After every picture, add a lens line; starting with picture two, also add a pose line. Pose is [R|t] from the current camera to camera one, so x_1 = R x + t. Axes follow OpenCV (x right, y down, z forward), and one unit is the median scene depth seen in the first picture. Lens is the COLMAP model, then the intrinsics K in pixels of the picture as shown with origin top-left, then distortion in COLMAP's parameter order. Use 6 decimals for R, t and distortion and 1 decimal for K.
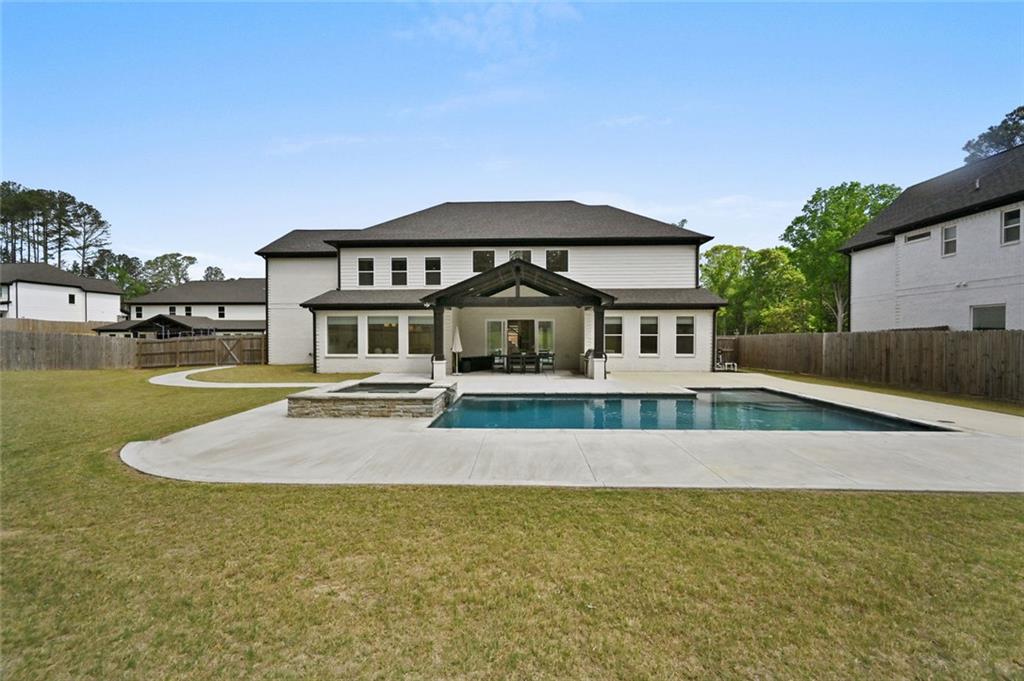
lens RADIAL K [[403.4, 0, 512.0], [0, 403.4, 340.5], [0, 0, 1]] dist [0.000076, 0.000124]
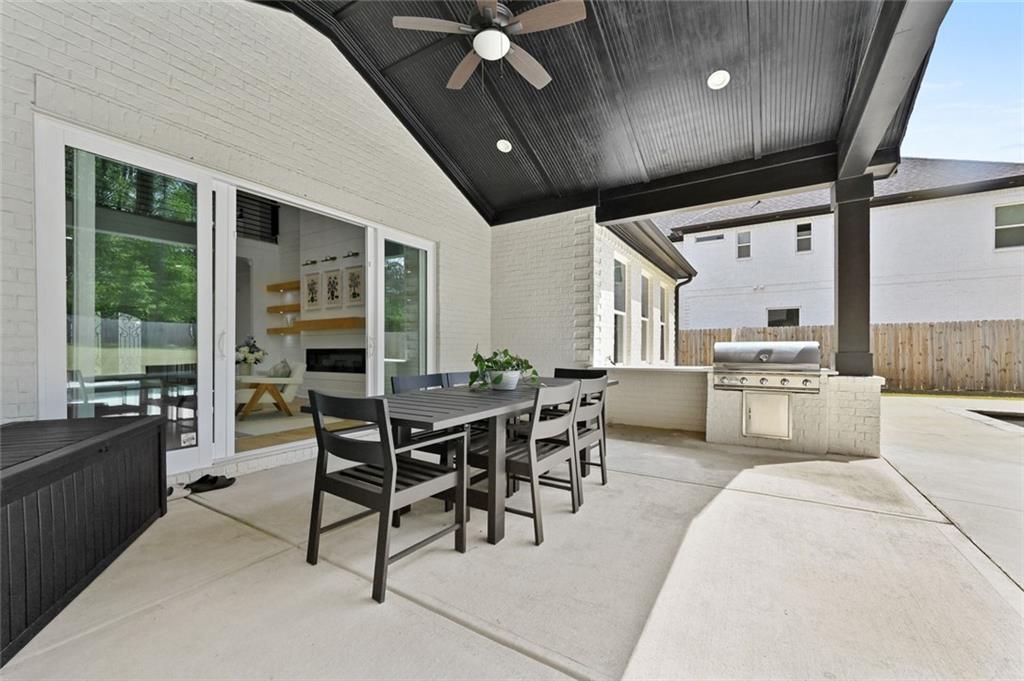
lens RADIAL K [[410.0, 0, 516.7], [0, 410.0, 350.9], [0, 0, 1]] dist [-0.000867, -0.000099]
pose [[0.495955, -0.000531, 0.868348, -0.114264], [0.013455, 0.999884, -0.007073, 0.022800], [-0.868244, 0.015192, 0.495905, 0.898872]]
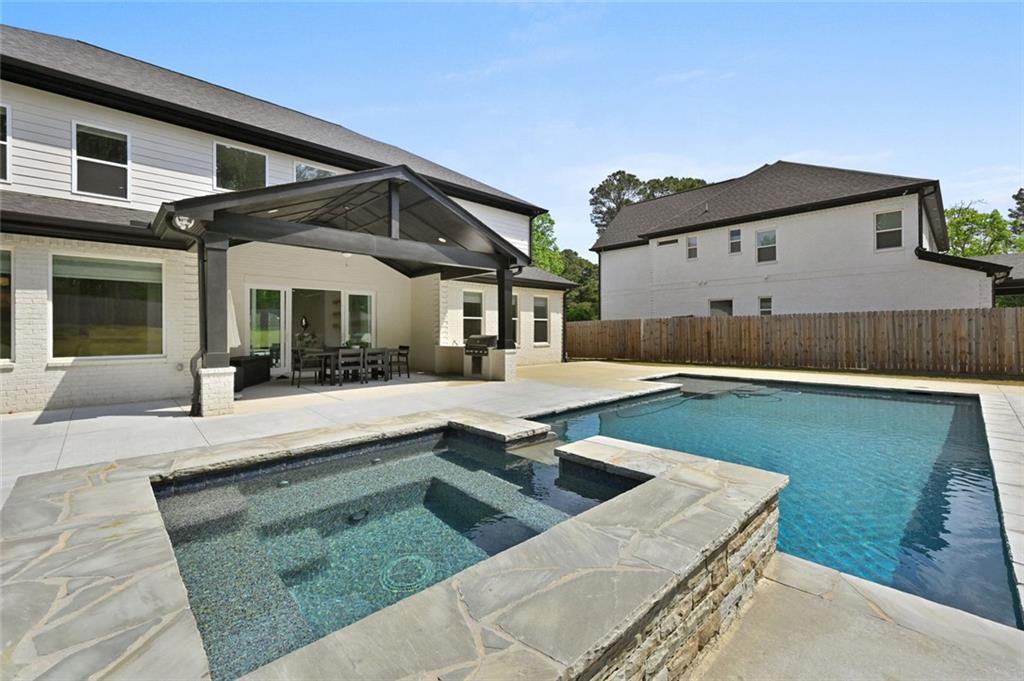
lens RADIAL K [[430.5, 0, 516.6], [0, 430.5, 327.2], [0, 0, 1]] dist [0.002096, 0.000365]
pose [[0.699169, 0.005159, 0.714937, -0.239068], [0.013219, 0.999710, -0.020141, 0.019099], [-0.714834, 0.023533, 0.698898, 0.415572]]
